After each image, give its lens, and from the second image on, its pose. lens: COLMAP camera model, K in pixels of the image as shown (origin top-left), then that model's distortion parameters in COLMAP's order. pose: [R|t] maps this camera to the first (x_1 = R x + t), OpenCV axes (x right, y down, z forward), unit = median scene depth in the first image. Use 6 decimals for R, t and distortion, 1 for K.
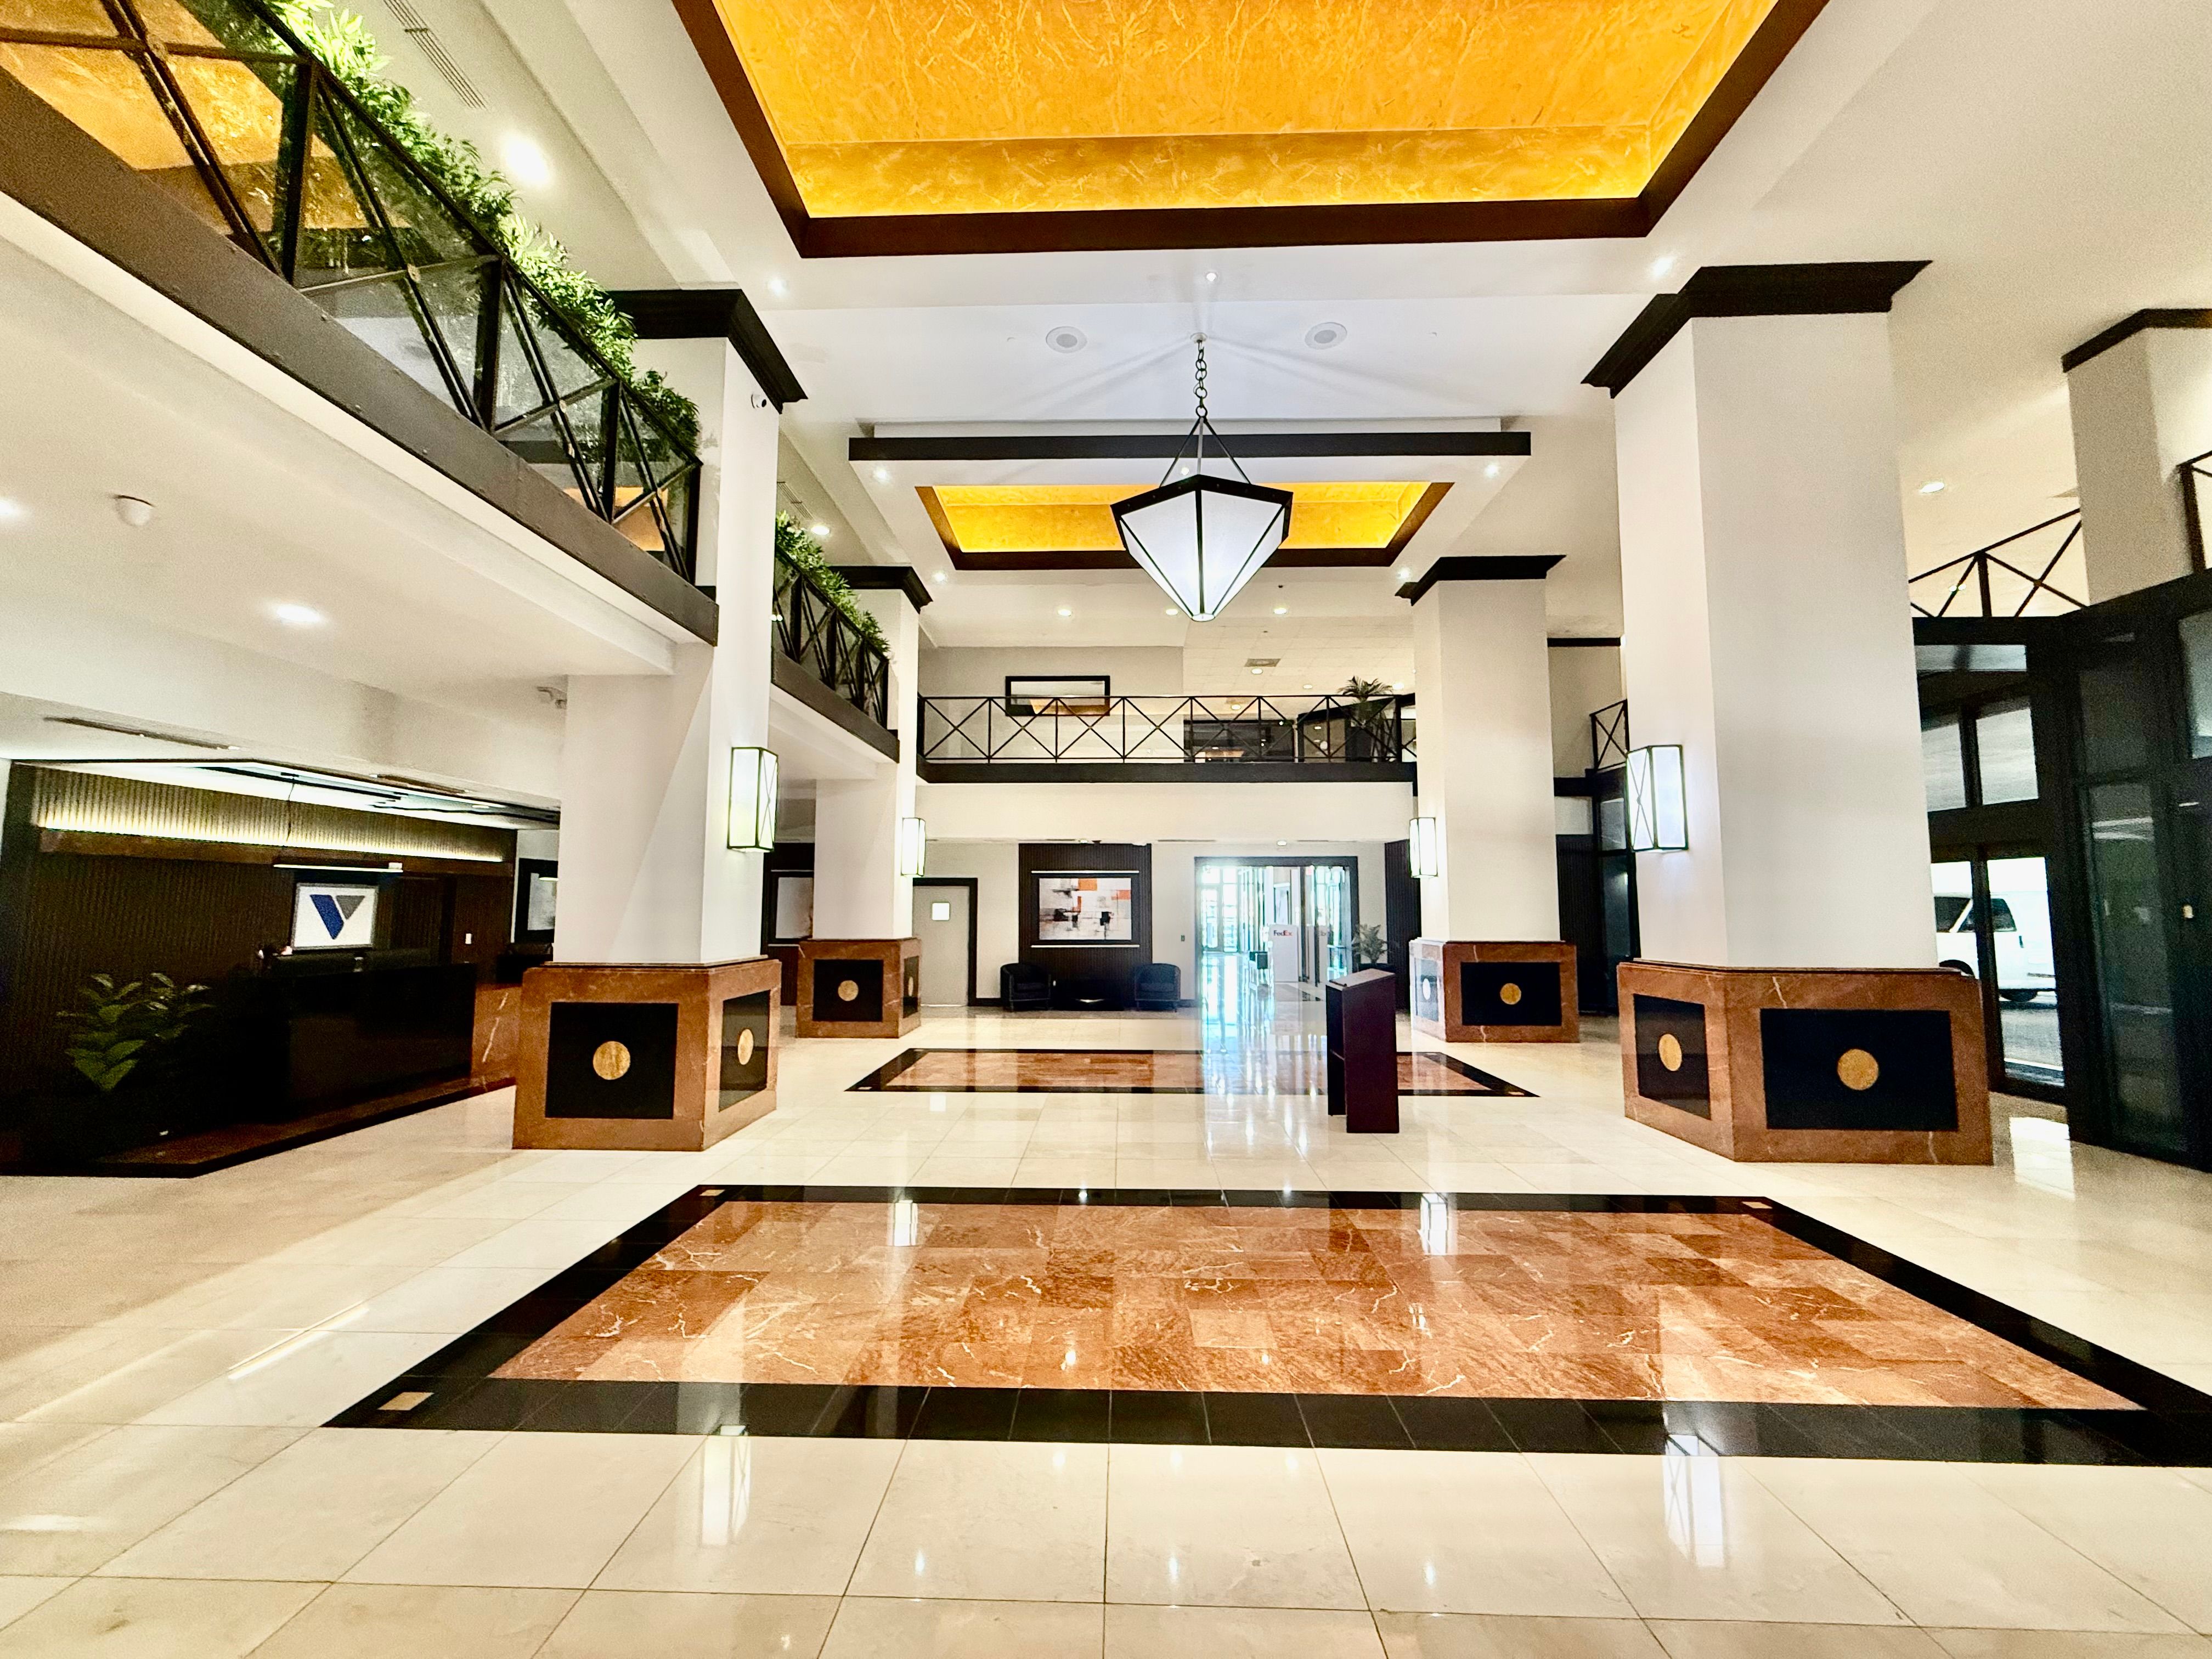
lens RADIAL K [[884.2, 0, 1121.9], [0, 884.2, 837.2], [0, 0, 1]] dist [-0.004834, -0.000737]
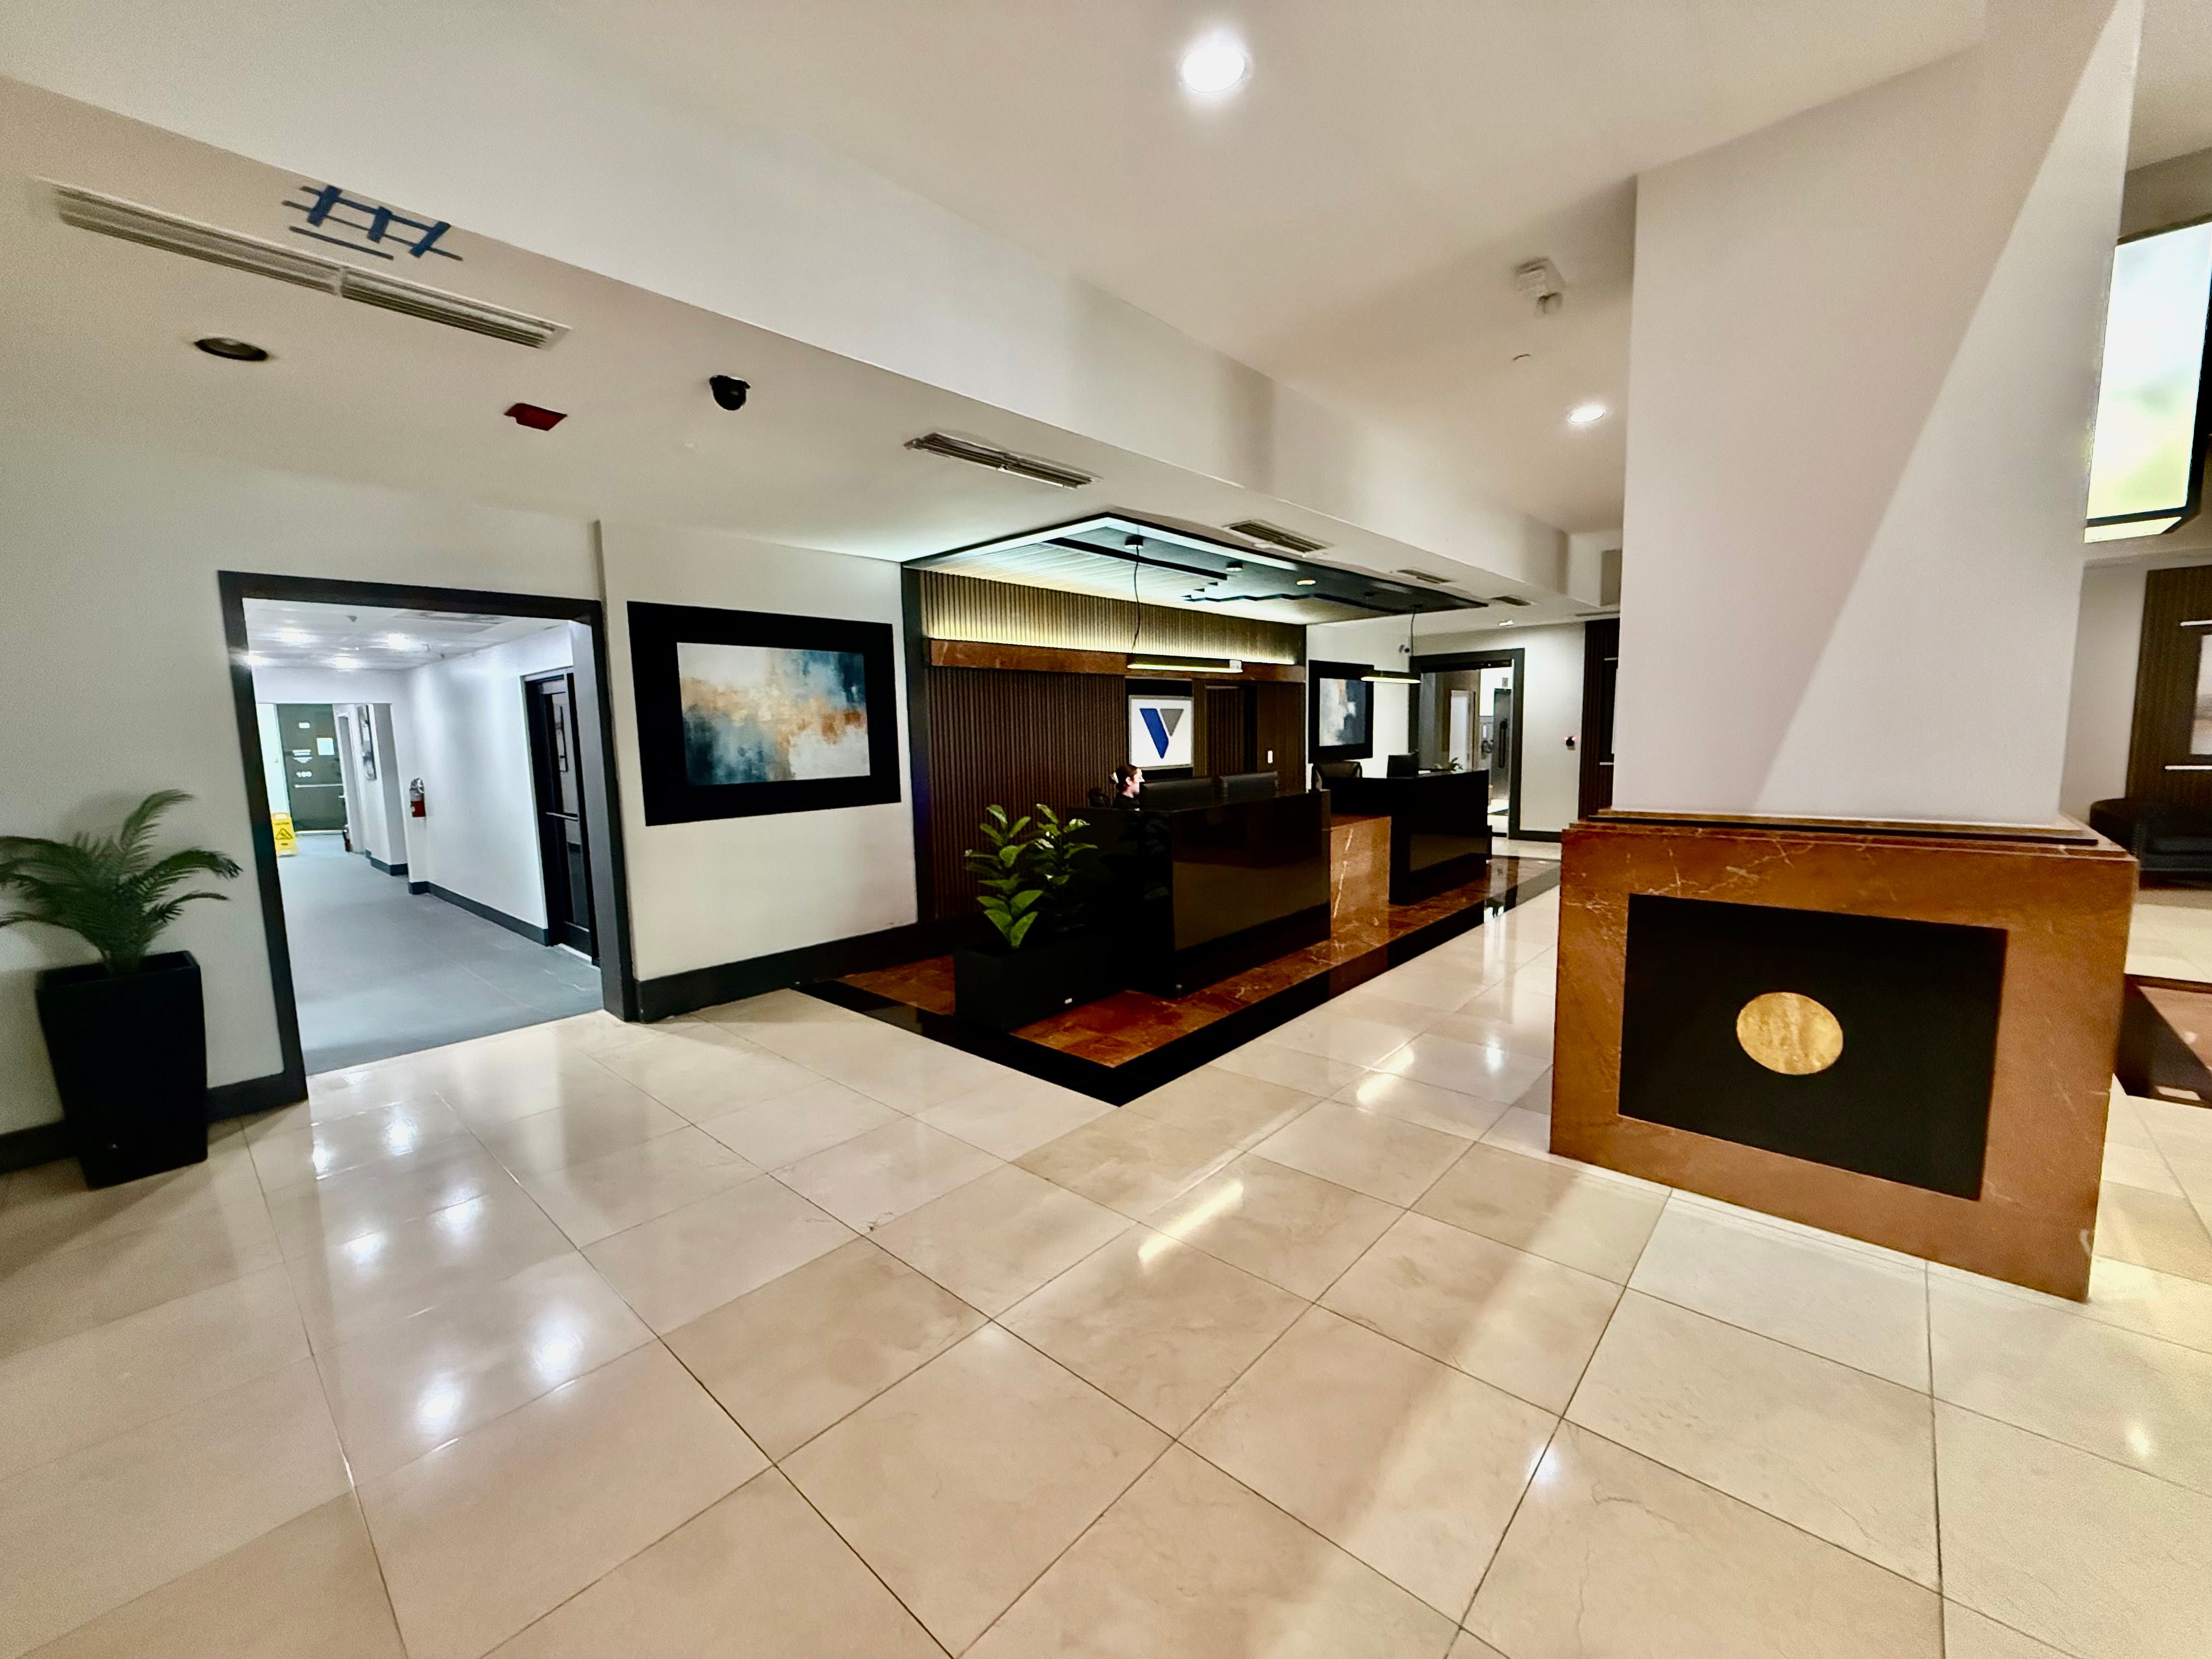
lens RADIAL K [[884.2, 0, 1097.4], [0, 884.2, 840.2], [0, 0, 1]] dist [-0.004834, -0.000737]
pose [[0.749421, 0.059206, -0.659441, -0.537857], [0.083027, 0.979728, 0.182318, 0.043915], [0.656867, -0.191384, 0.729313, 0.447269]]
